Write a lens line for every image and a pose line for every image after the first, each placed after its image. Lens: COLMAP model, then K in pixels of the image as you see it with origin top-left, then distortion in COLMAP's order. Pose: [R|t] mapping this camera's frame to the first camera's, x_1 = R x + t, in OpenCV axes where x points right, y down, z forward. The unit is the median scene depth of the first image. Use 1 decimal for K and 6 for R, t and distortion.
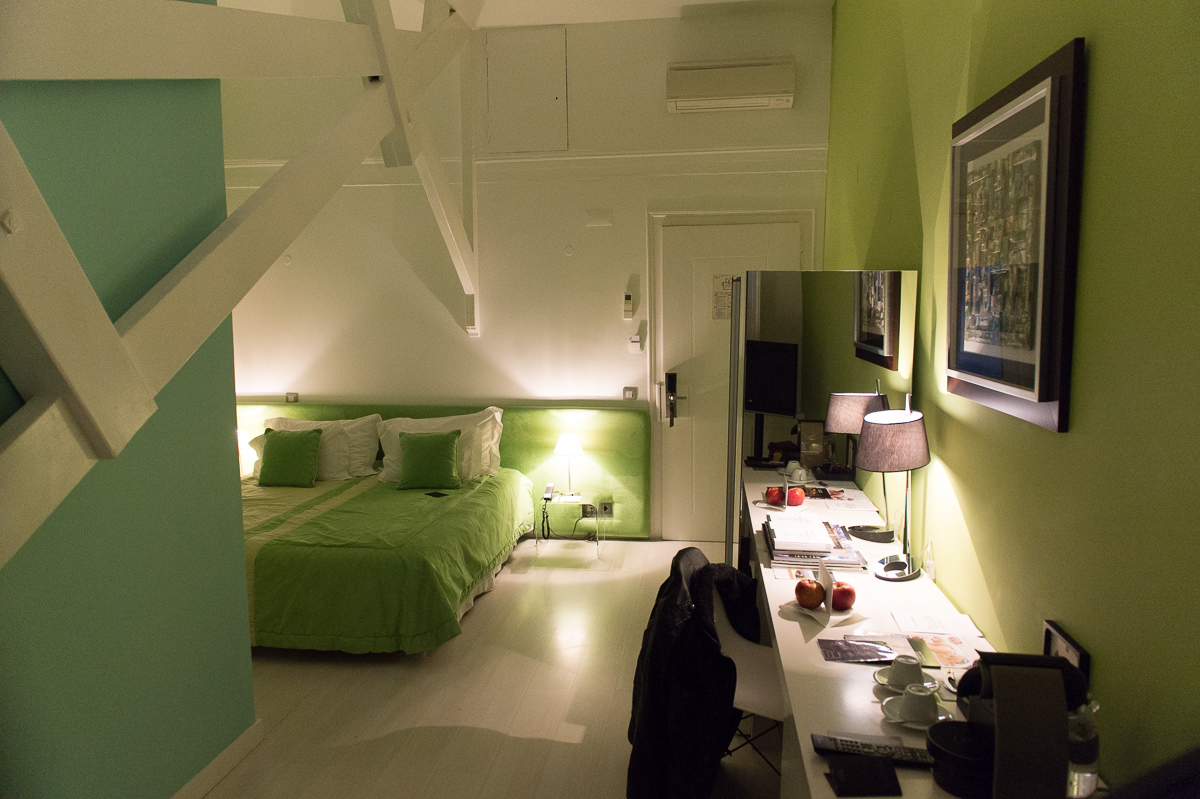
lens RADIAL K [[832.7, 0, 600.0], [0, 832.7, 399.5], [0, 0, 1]] dist [-0.002652, -0.001553]
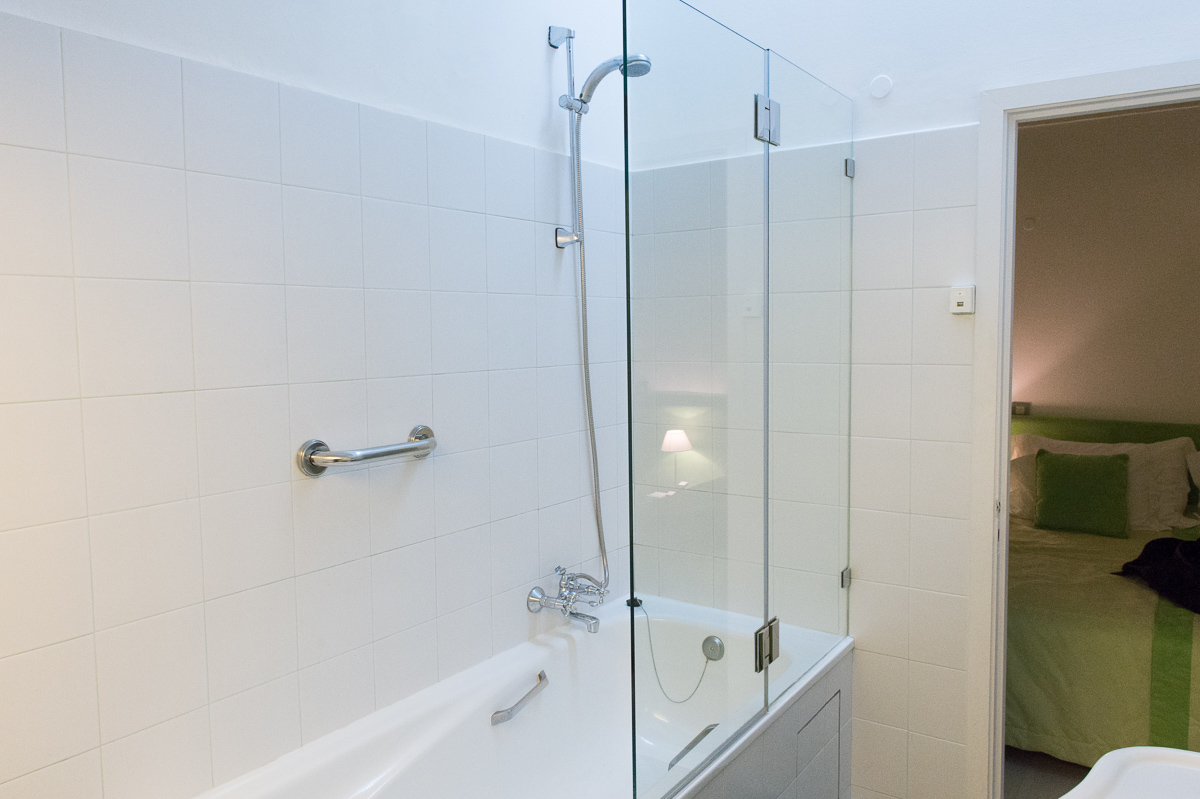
lens RADIAL K [[832.7, 0, 600.0], [0, 832.7, 399.5], [0, 0, 1]] dist [-0.002652, -0.001553]
pose [[0.883790, 0.037314, -0.466393, -0.386743], [-0.046747, 0.998869, -0.008667, 0.015112], [0.465542, 0.029462, 0.884535, 0.167872]]
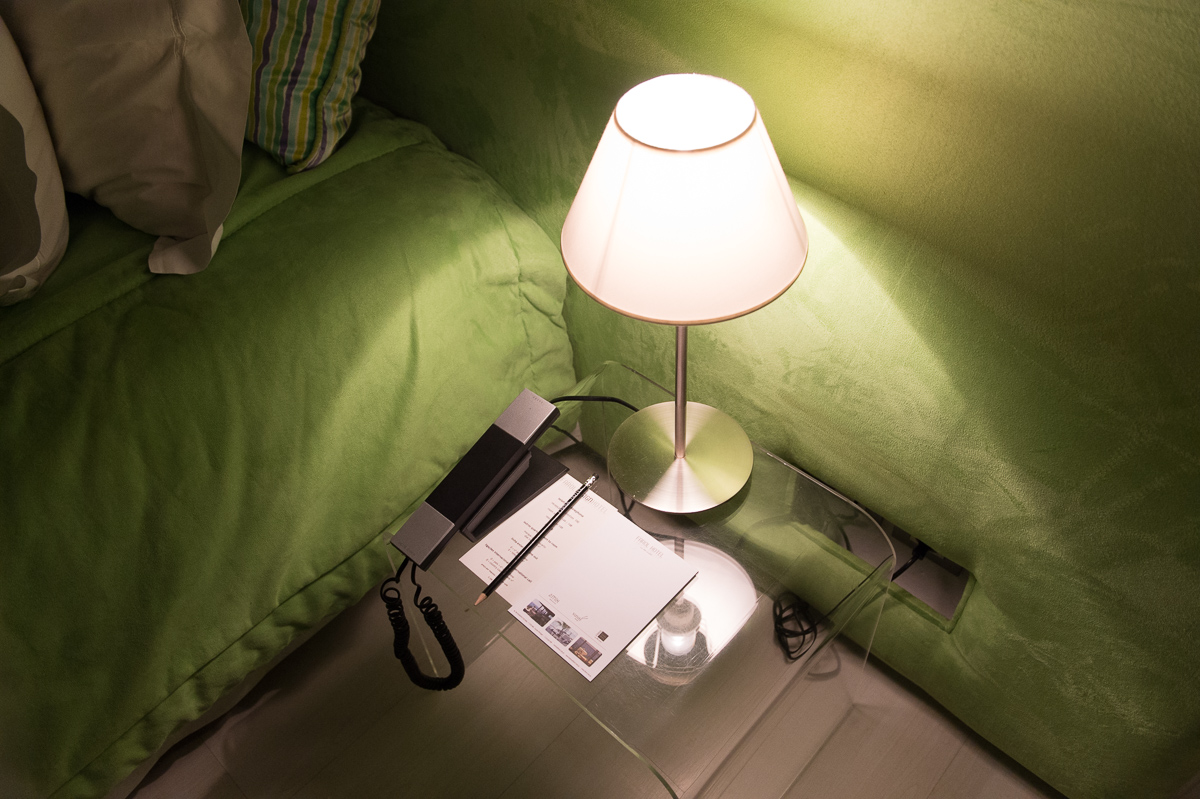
lens RADIAL K [[894.9, 0, 600.0], [0, 894.9, 399.5], [0, 0, 1]] dist [-0.008176, -0.002314]
pose [[0.810565, 0.411765, -0.416454, 0.017222], [-0.035057, 0.743938, 0.667329, -0.006535], [0.584598, -0.526314, 0.617445, 0.905224]]
